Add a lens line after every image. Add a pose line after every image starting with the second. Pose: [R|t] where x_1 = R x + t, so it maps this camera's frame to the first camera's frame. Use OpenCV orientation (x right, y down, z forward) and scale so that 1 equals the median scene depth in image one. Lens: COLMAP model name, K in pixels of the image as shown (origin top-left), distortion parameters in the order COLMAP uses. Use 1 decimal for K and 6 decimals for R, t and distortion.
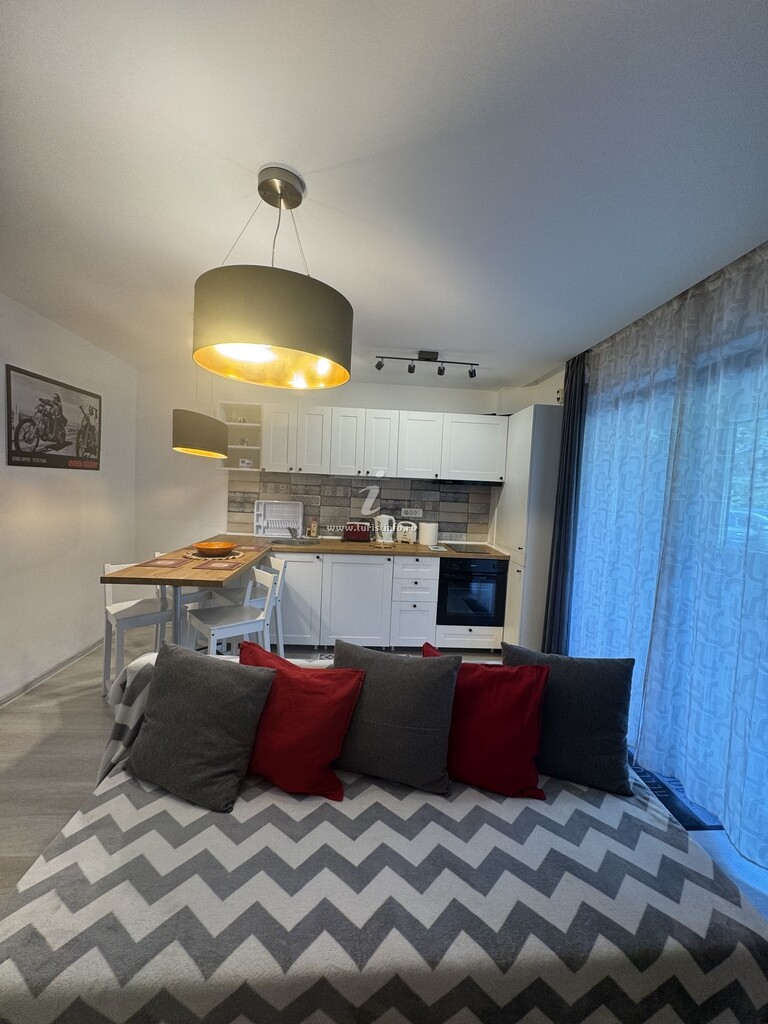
lens RADIAL K [[410.3, 0, 384.0], [0, 410.3, 512.0], [0, 0, 1]] dist [0.000331, -0.000008]
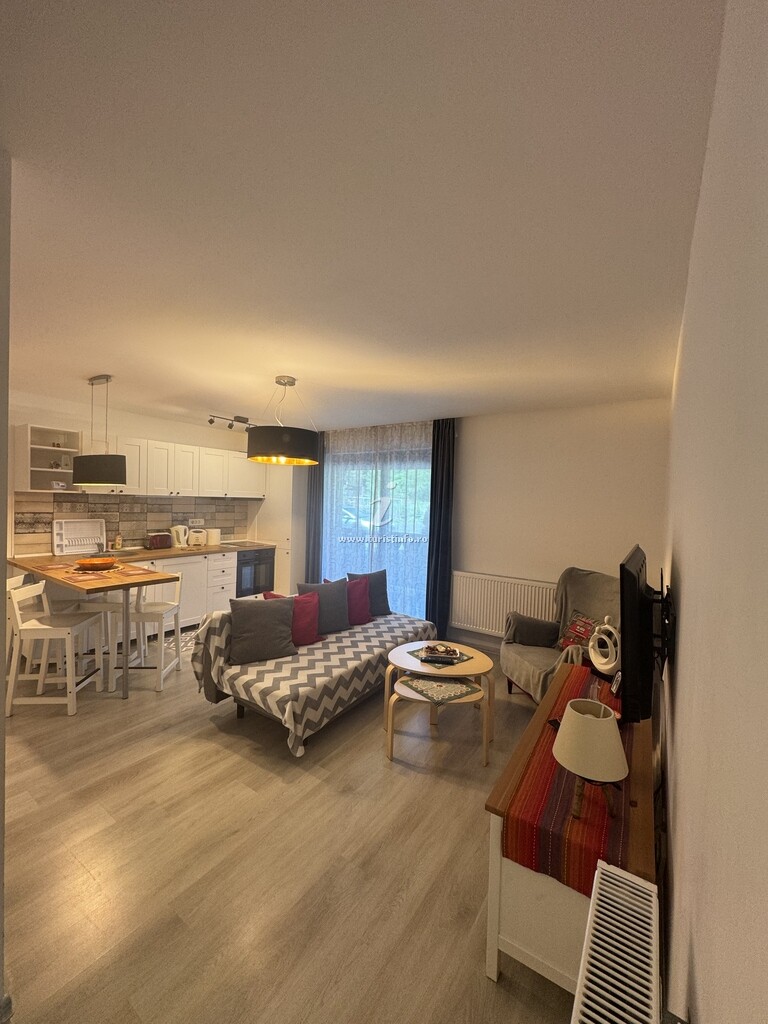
lens RADIAL K [[408.9, 0, 384.0], [0, 408.9, 512.0], [0, 0, 1]] dist [-0.000840, 0.000299]
pose [[0.614637, -0.046581, 0.787434, -0.632735], [0.043379, 0.998740, 0.025221, -0.040227], [-0.787617, 0.018657, 0.615883, -0.286190]]
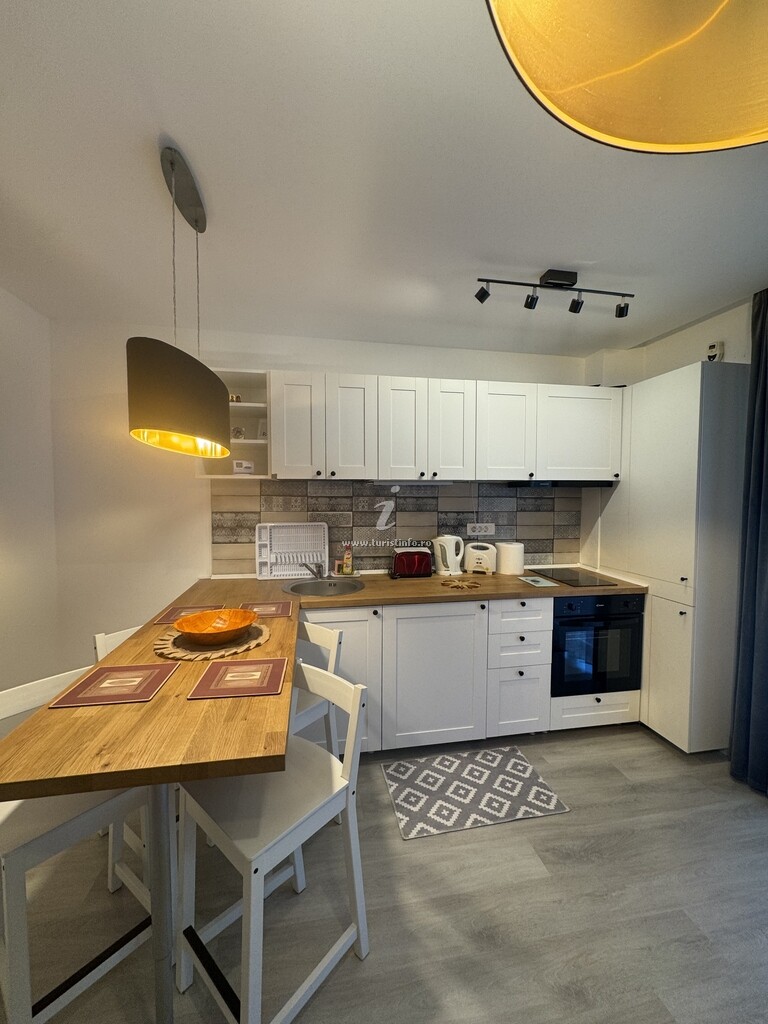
lens RADIAL K [[408.9, 0, 384.0], [0, 408.9, 512.0], [0, 0, 1]] dist [-0.000840, 0.000299]
pose [[0.992362, -0.048301, 0.113508, -0.191660], [0.049228, 0.998773, -0.005383, -0.035013], [-0.113109, 0.010929, 0.993522, 0.343339]]
